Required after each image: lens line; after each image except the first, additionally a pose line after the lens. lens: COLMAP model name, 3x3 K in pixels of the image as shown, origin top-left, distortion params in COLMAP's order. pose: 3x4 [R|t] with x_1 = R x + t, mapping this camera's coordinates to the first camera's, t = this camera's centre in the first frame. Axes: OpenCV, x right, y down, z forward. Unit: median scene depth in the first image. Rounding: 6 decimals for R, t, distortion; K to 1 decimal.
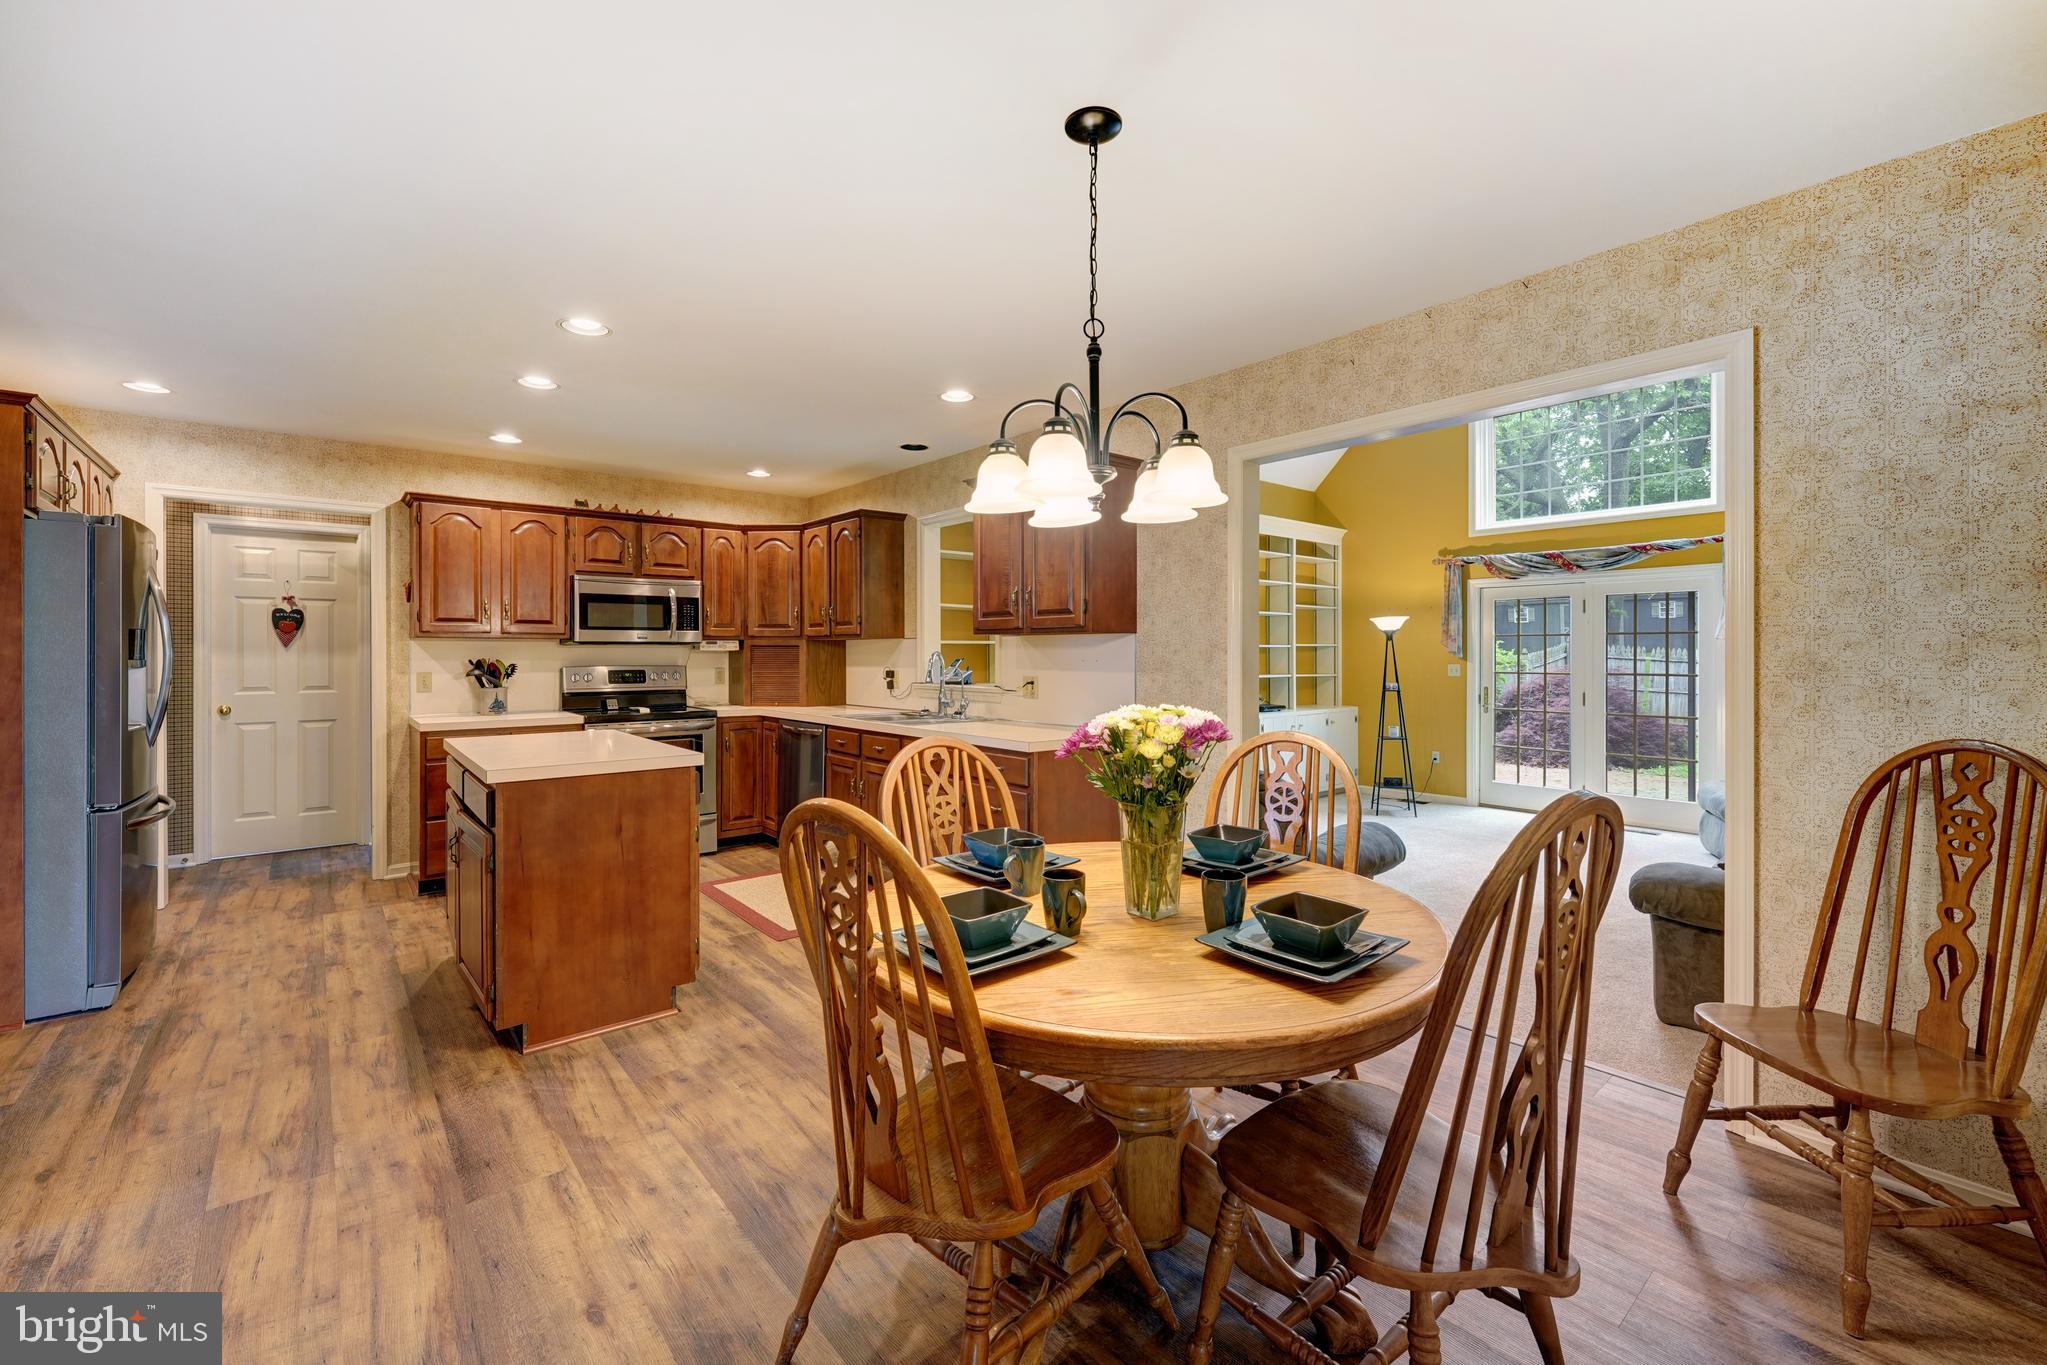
lens RADIAL K [[836.5, 0, 1020.3], [0, 836.5, 662.3], [0, 0, 1]] dist [0.003636, 0.000764]
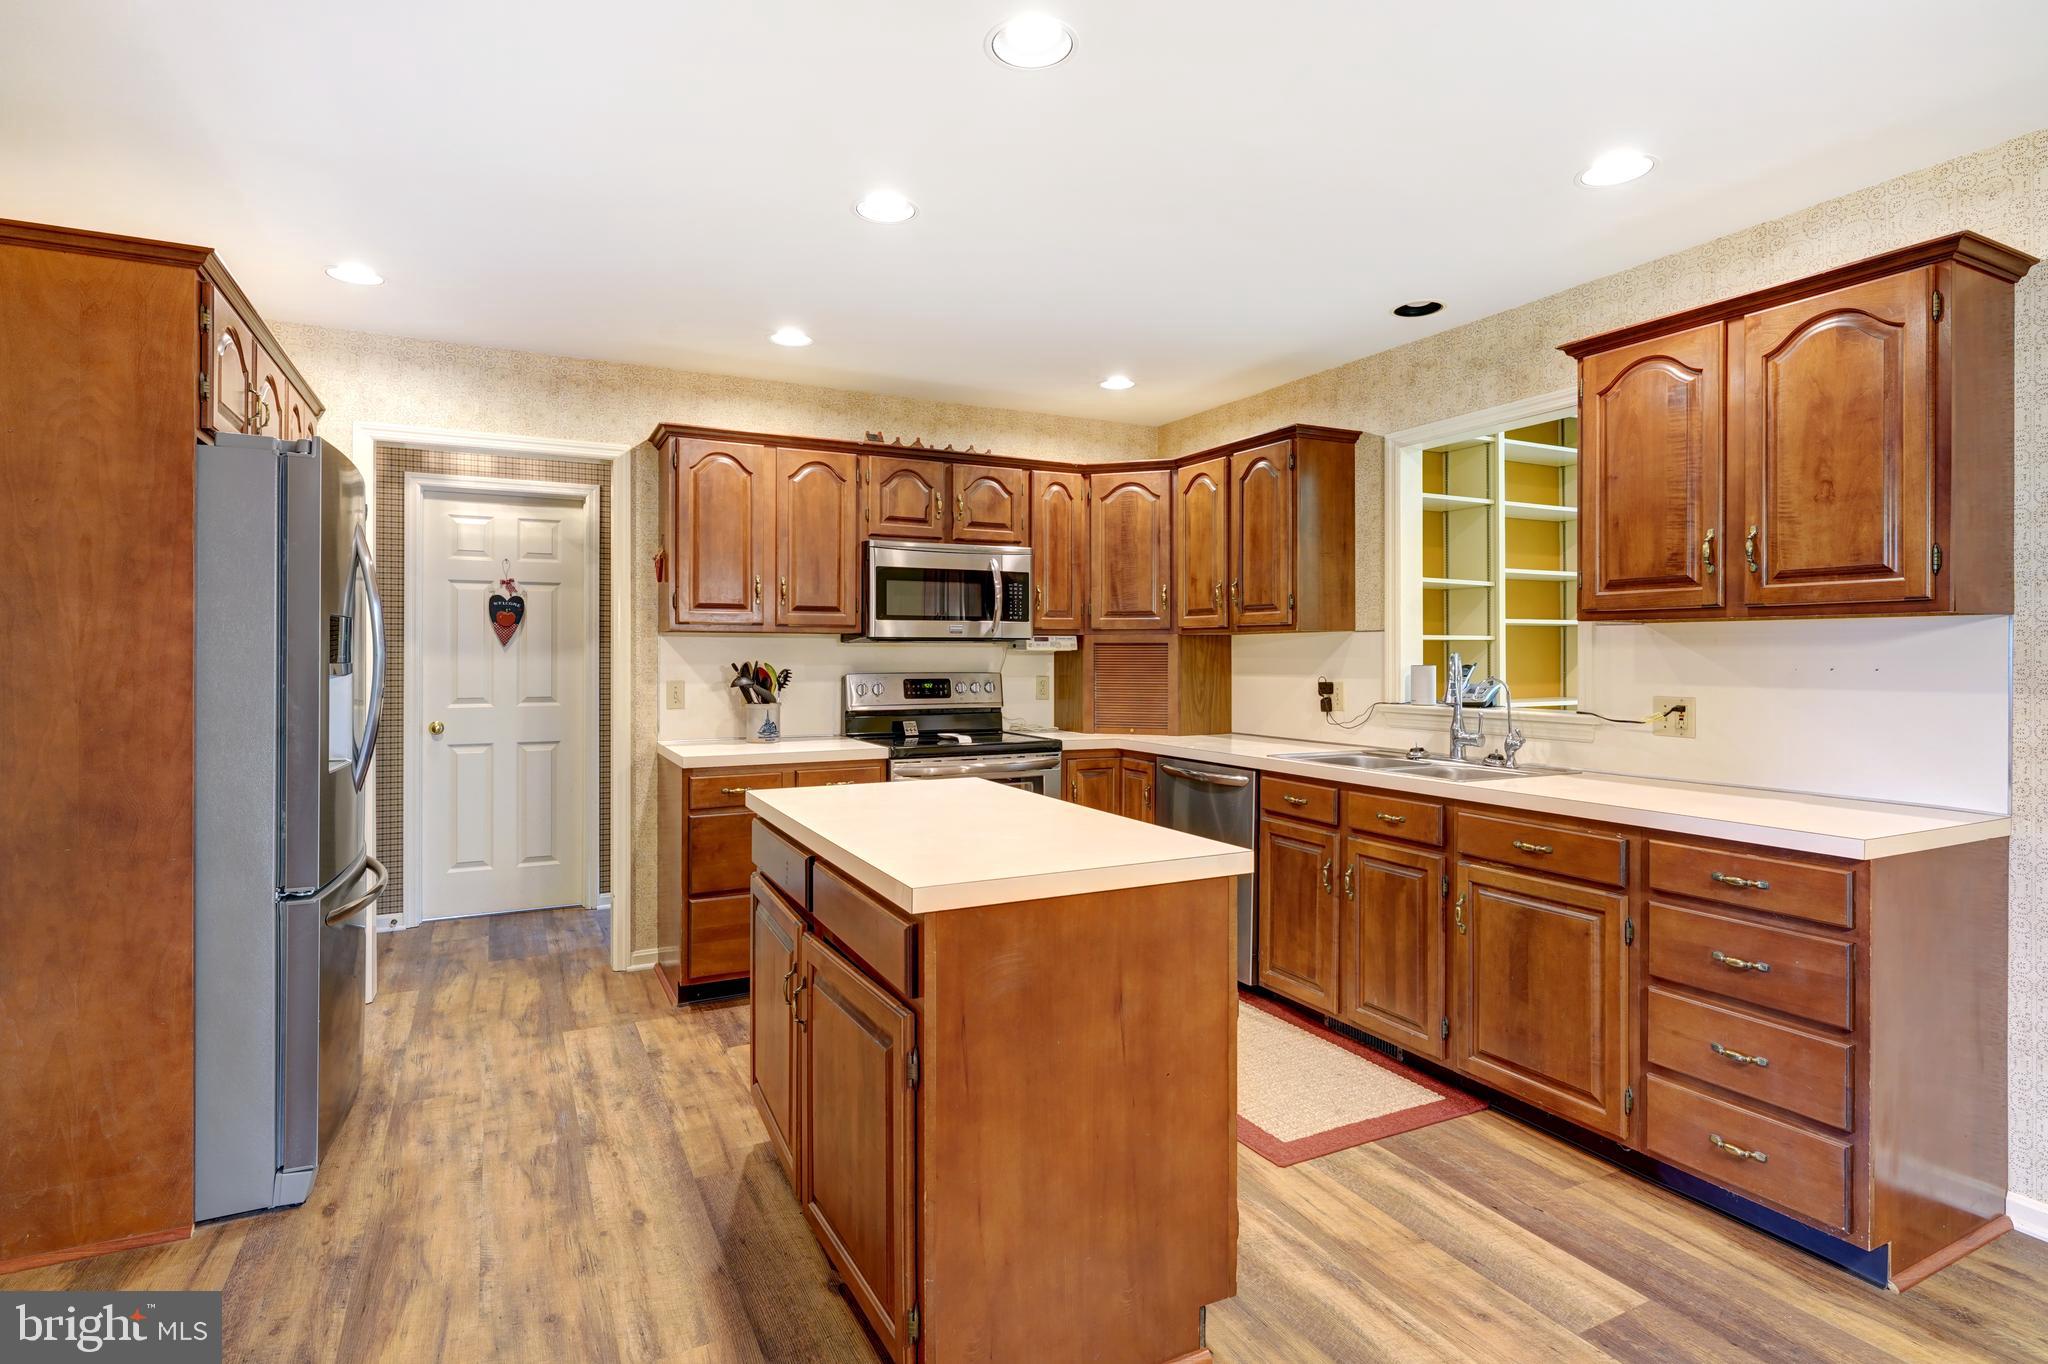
lens RADIAL K [[1026.7, 0, 1029.5], [0, 1026.7, 667.1], [0, 0, 1]] dist [0.004038, 0.001677]
pose [[0.974911, 0.003492, -0.222569, -0.253850], [-0.003462, 0.999994, 0.000526, -0.001551], [0.222570, 0.000258, 0.974917, 0.245606]]
